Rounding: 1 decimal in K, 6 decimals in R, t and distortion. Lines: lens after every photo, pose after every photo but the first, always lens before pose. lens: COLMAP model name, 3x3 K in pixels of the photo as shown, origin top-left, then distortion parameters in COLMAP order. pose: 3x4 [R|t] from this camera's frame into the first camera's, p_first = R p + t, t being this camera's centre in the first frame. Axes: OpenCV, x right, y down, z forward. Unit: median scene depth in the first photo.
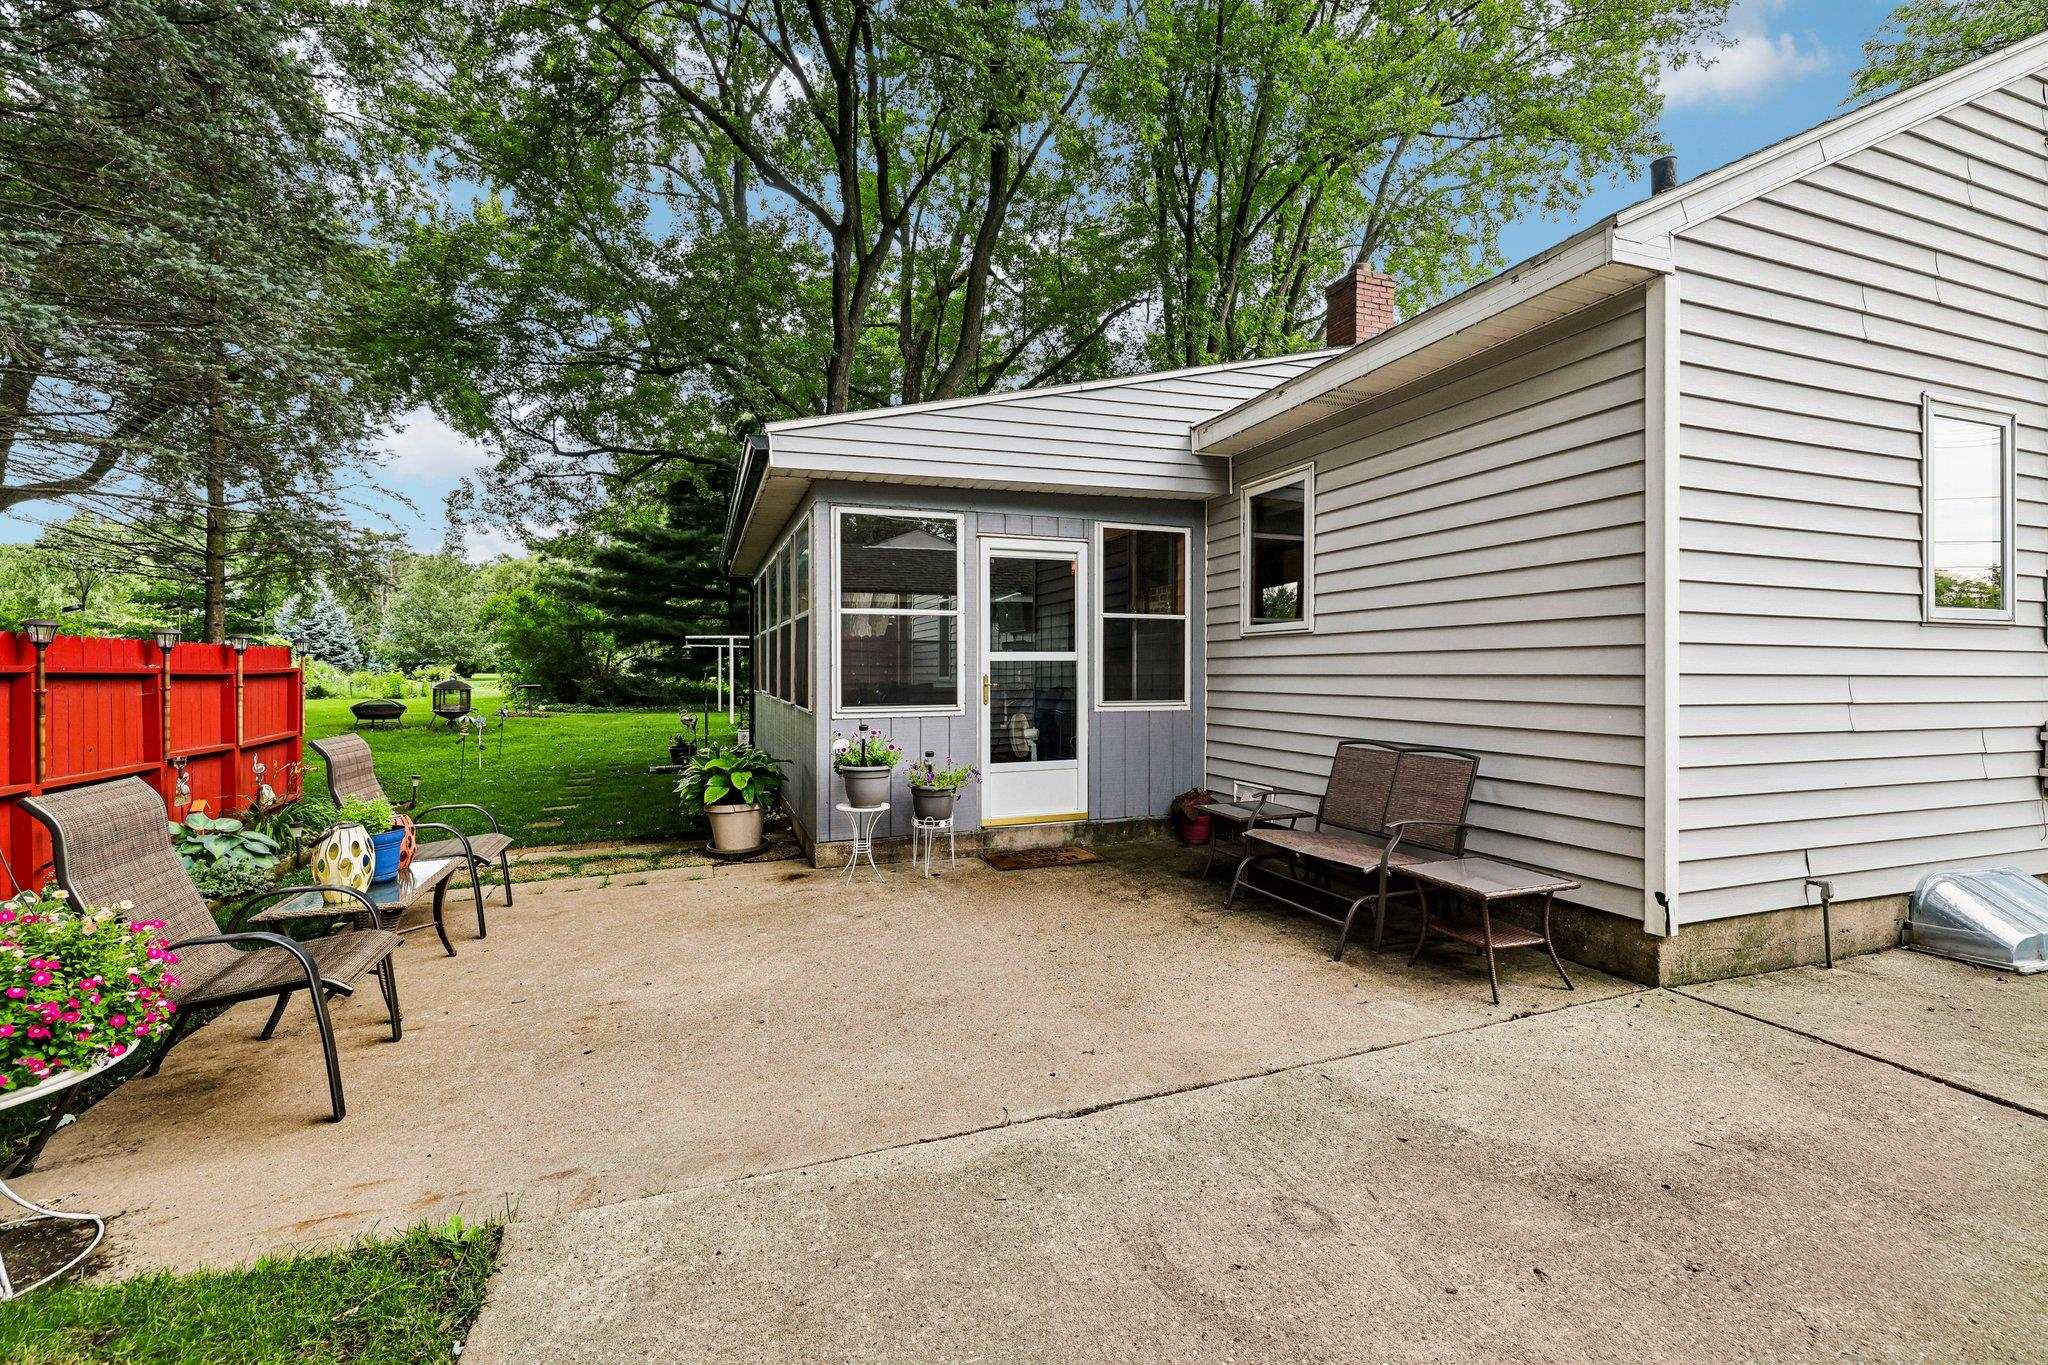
lens RADIAL K [[884.4, 0, 1028.2], [0, 884.4, 673.4], [0, 0, 1]] dist [-0.027296, -0.000112]
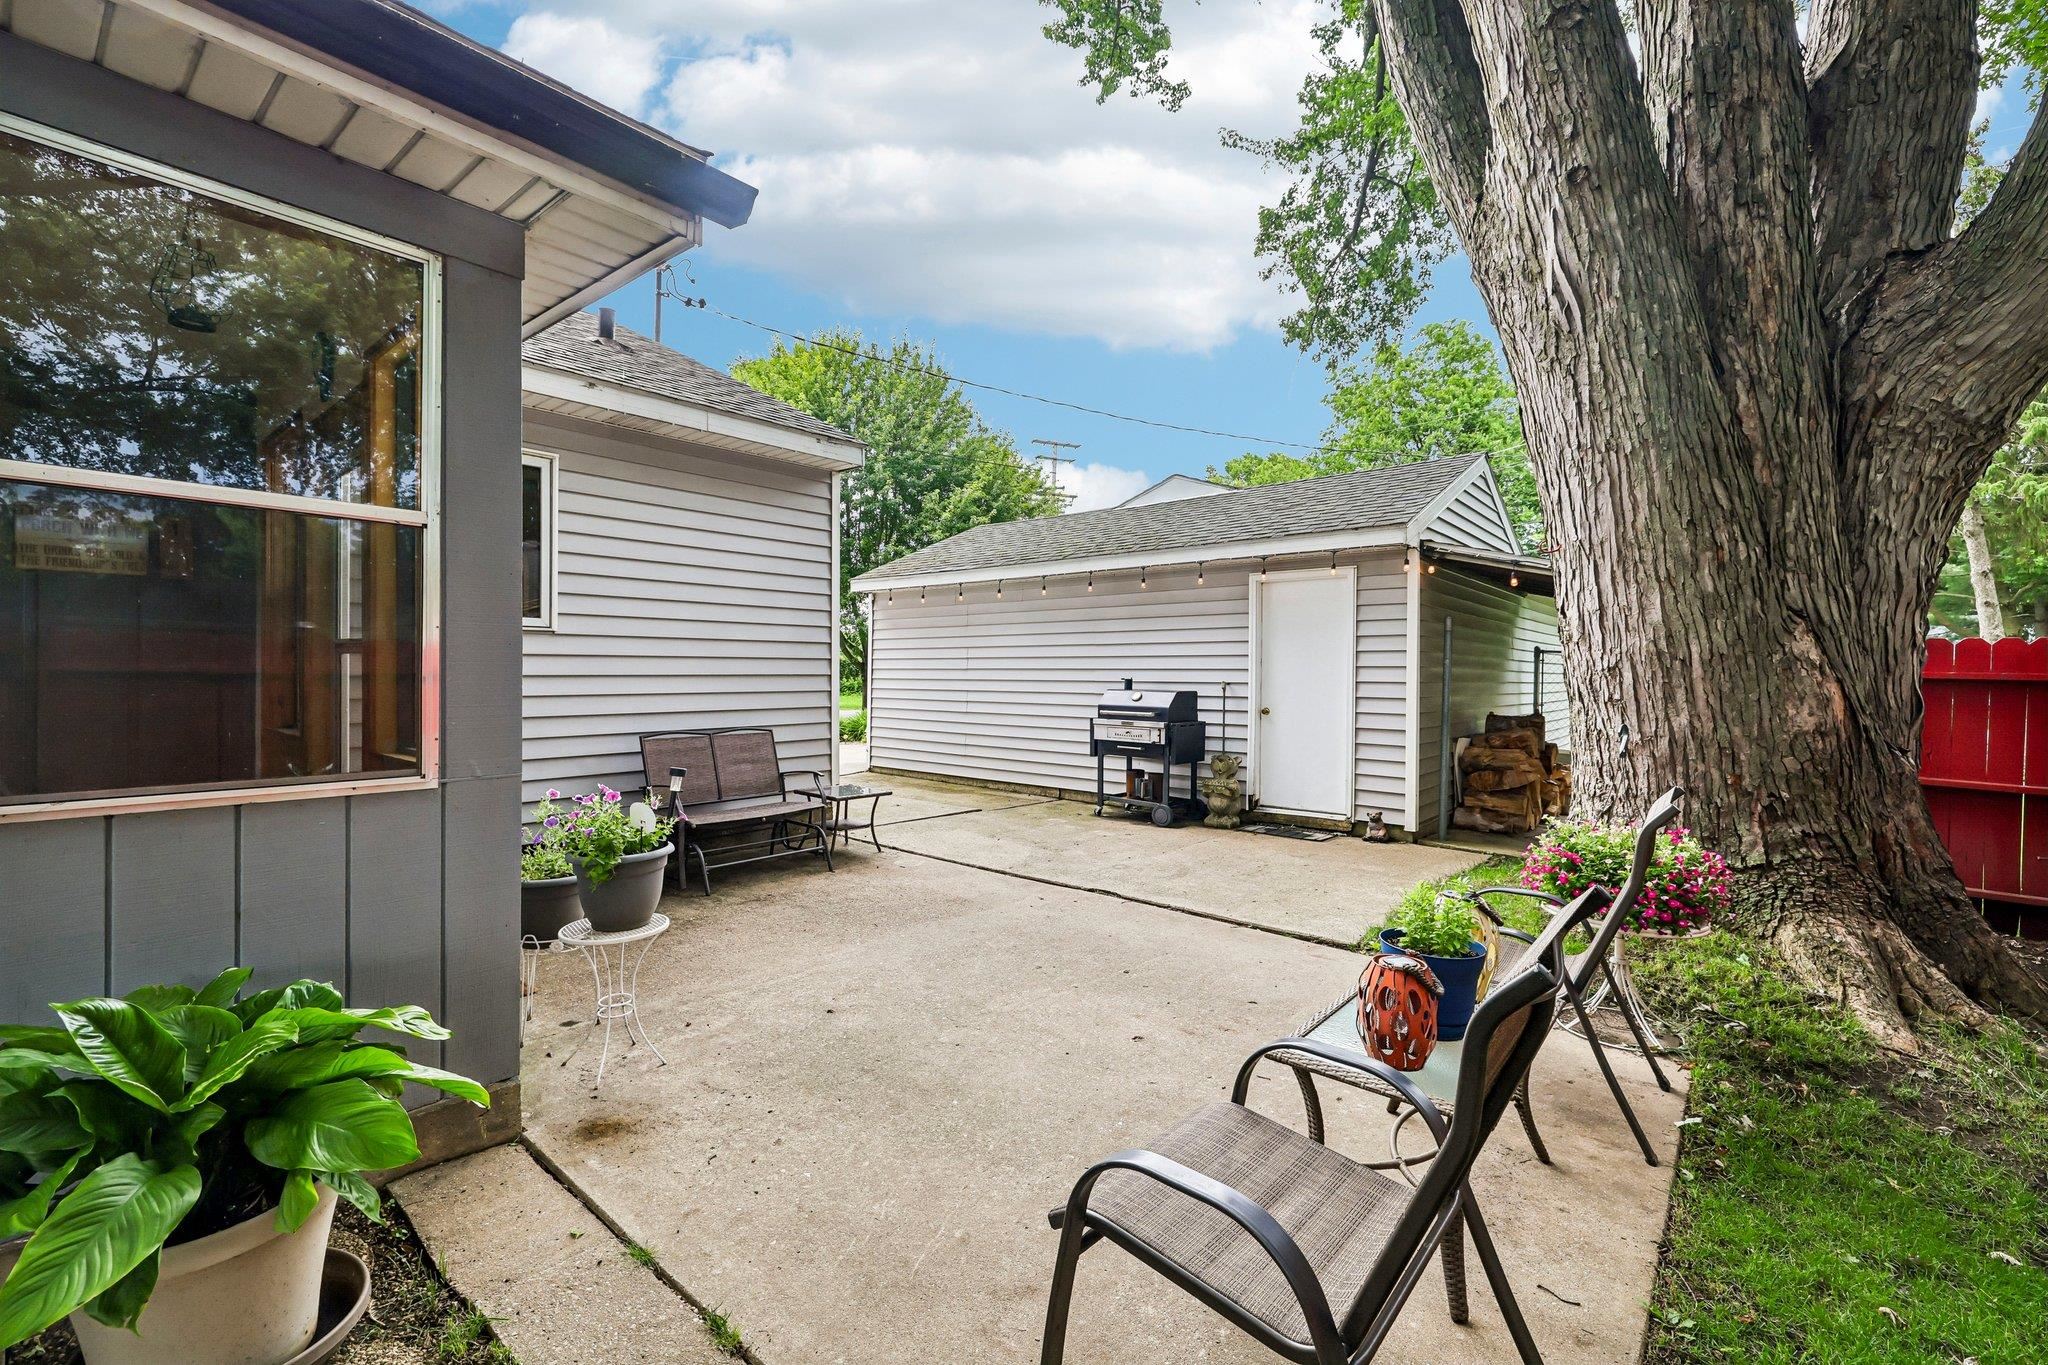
lens RADIAL K [[884.4, 0, 1023.0], [0, 884.4, 680.9], [0, 0, 1]] dist [-0.027296, -0.000112]
pose [[-0.504240, -0.012975, 0.863466, -0.951341], [-0.004402, 0.999913, 0.012454, -0.008166], [-0.863552, 0.002479, -0.504253, 1.300514]]
